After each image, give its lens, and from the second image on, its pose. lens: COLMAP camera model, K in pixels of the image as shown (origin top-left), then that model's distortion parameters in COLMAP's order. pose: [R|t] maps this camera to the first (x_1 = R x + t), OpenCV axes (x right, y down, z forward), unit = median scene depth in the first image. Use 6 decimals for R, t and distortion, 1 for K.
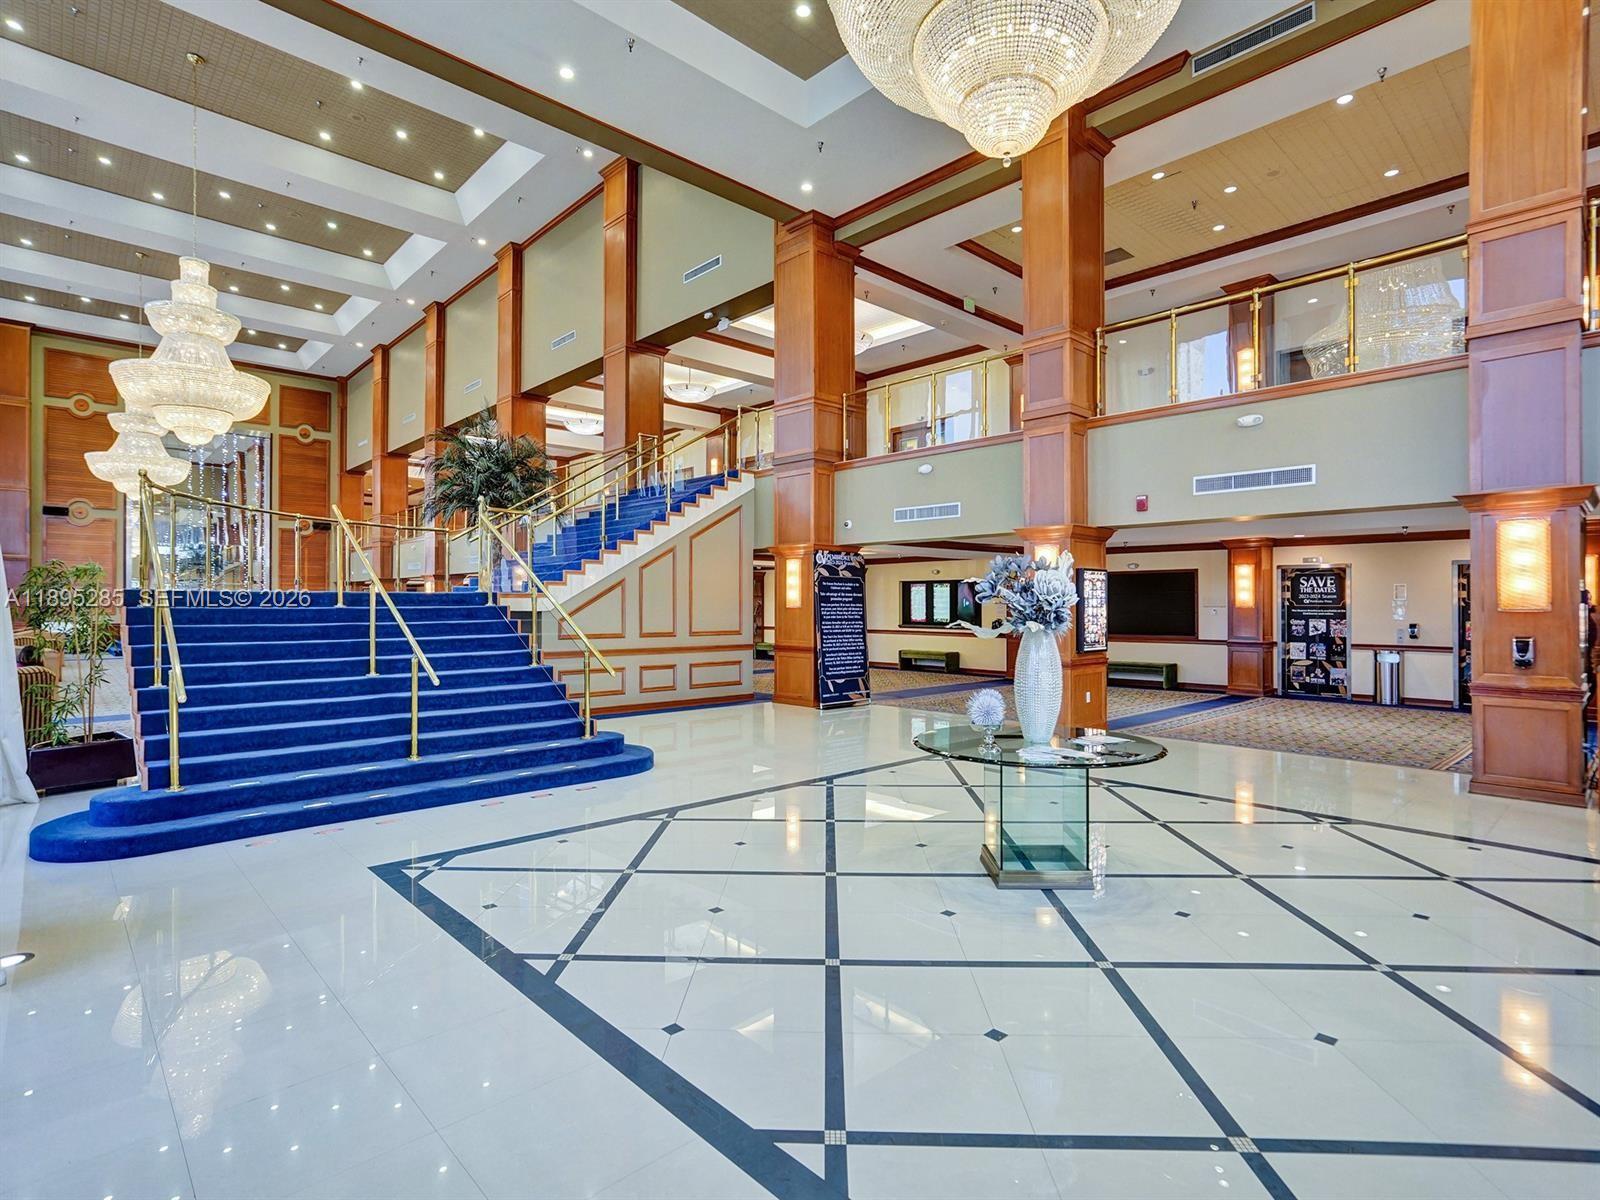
lens RADIAL K [[807.9, 0, 800.0], [0, 807.9, 600.0], [0, 0, 1]] dist [0.000185, 0.000048]
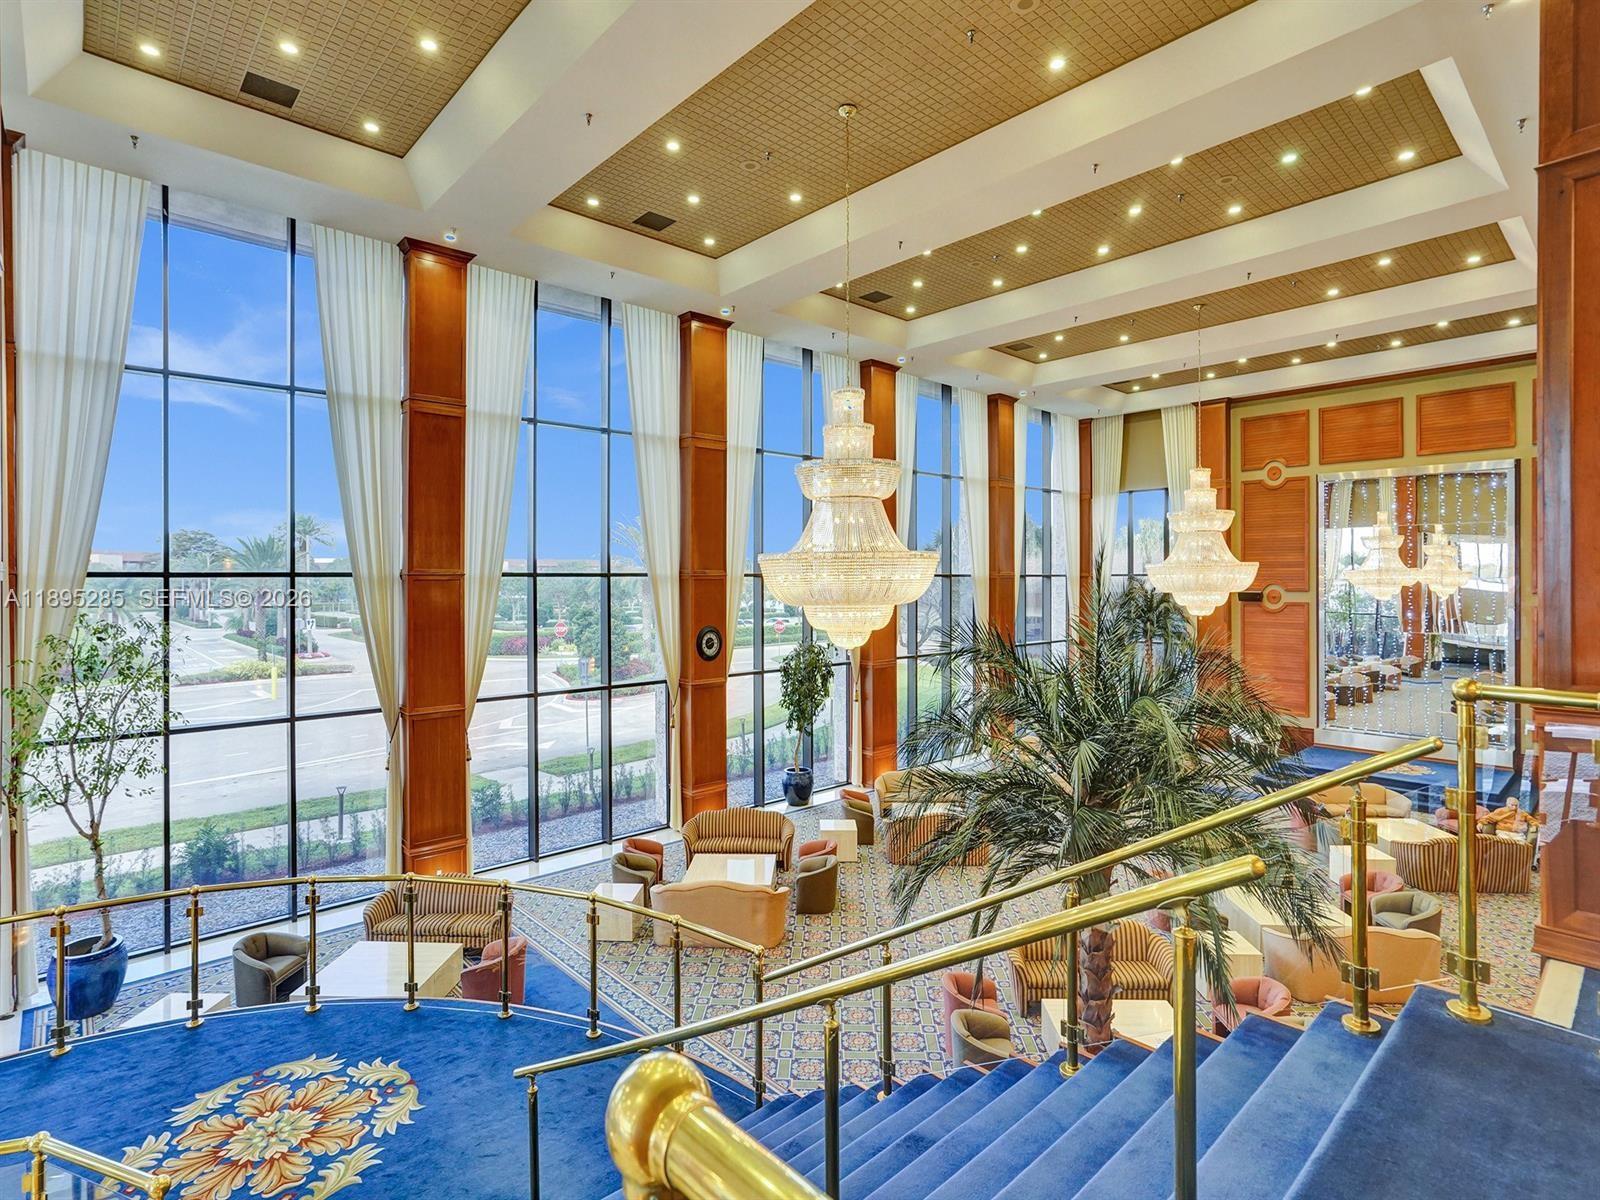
lens RADIAL K [[807.9, 0, 800.0], [0, 807.9, 600.0], [0, 0, 1]] dist [0.000185, 0.000048]
pose [[0.000448, 0.024255, -0.999706, -0.015217], [0.007272, 0.999679, 0.024257, -0.161575], [0.999973, -0.007281, 0.000272, 0.607047]]
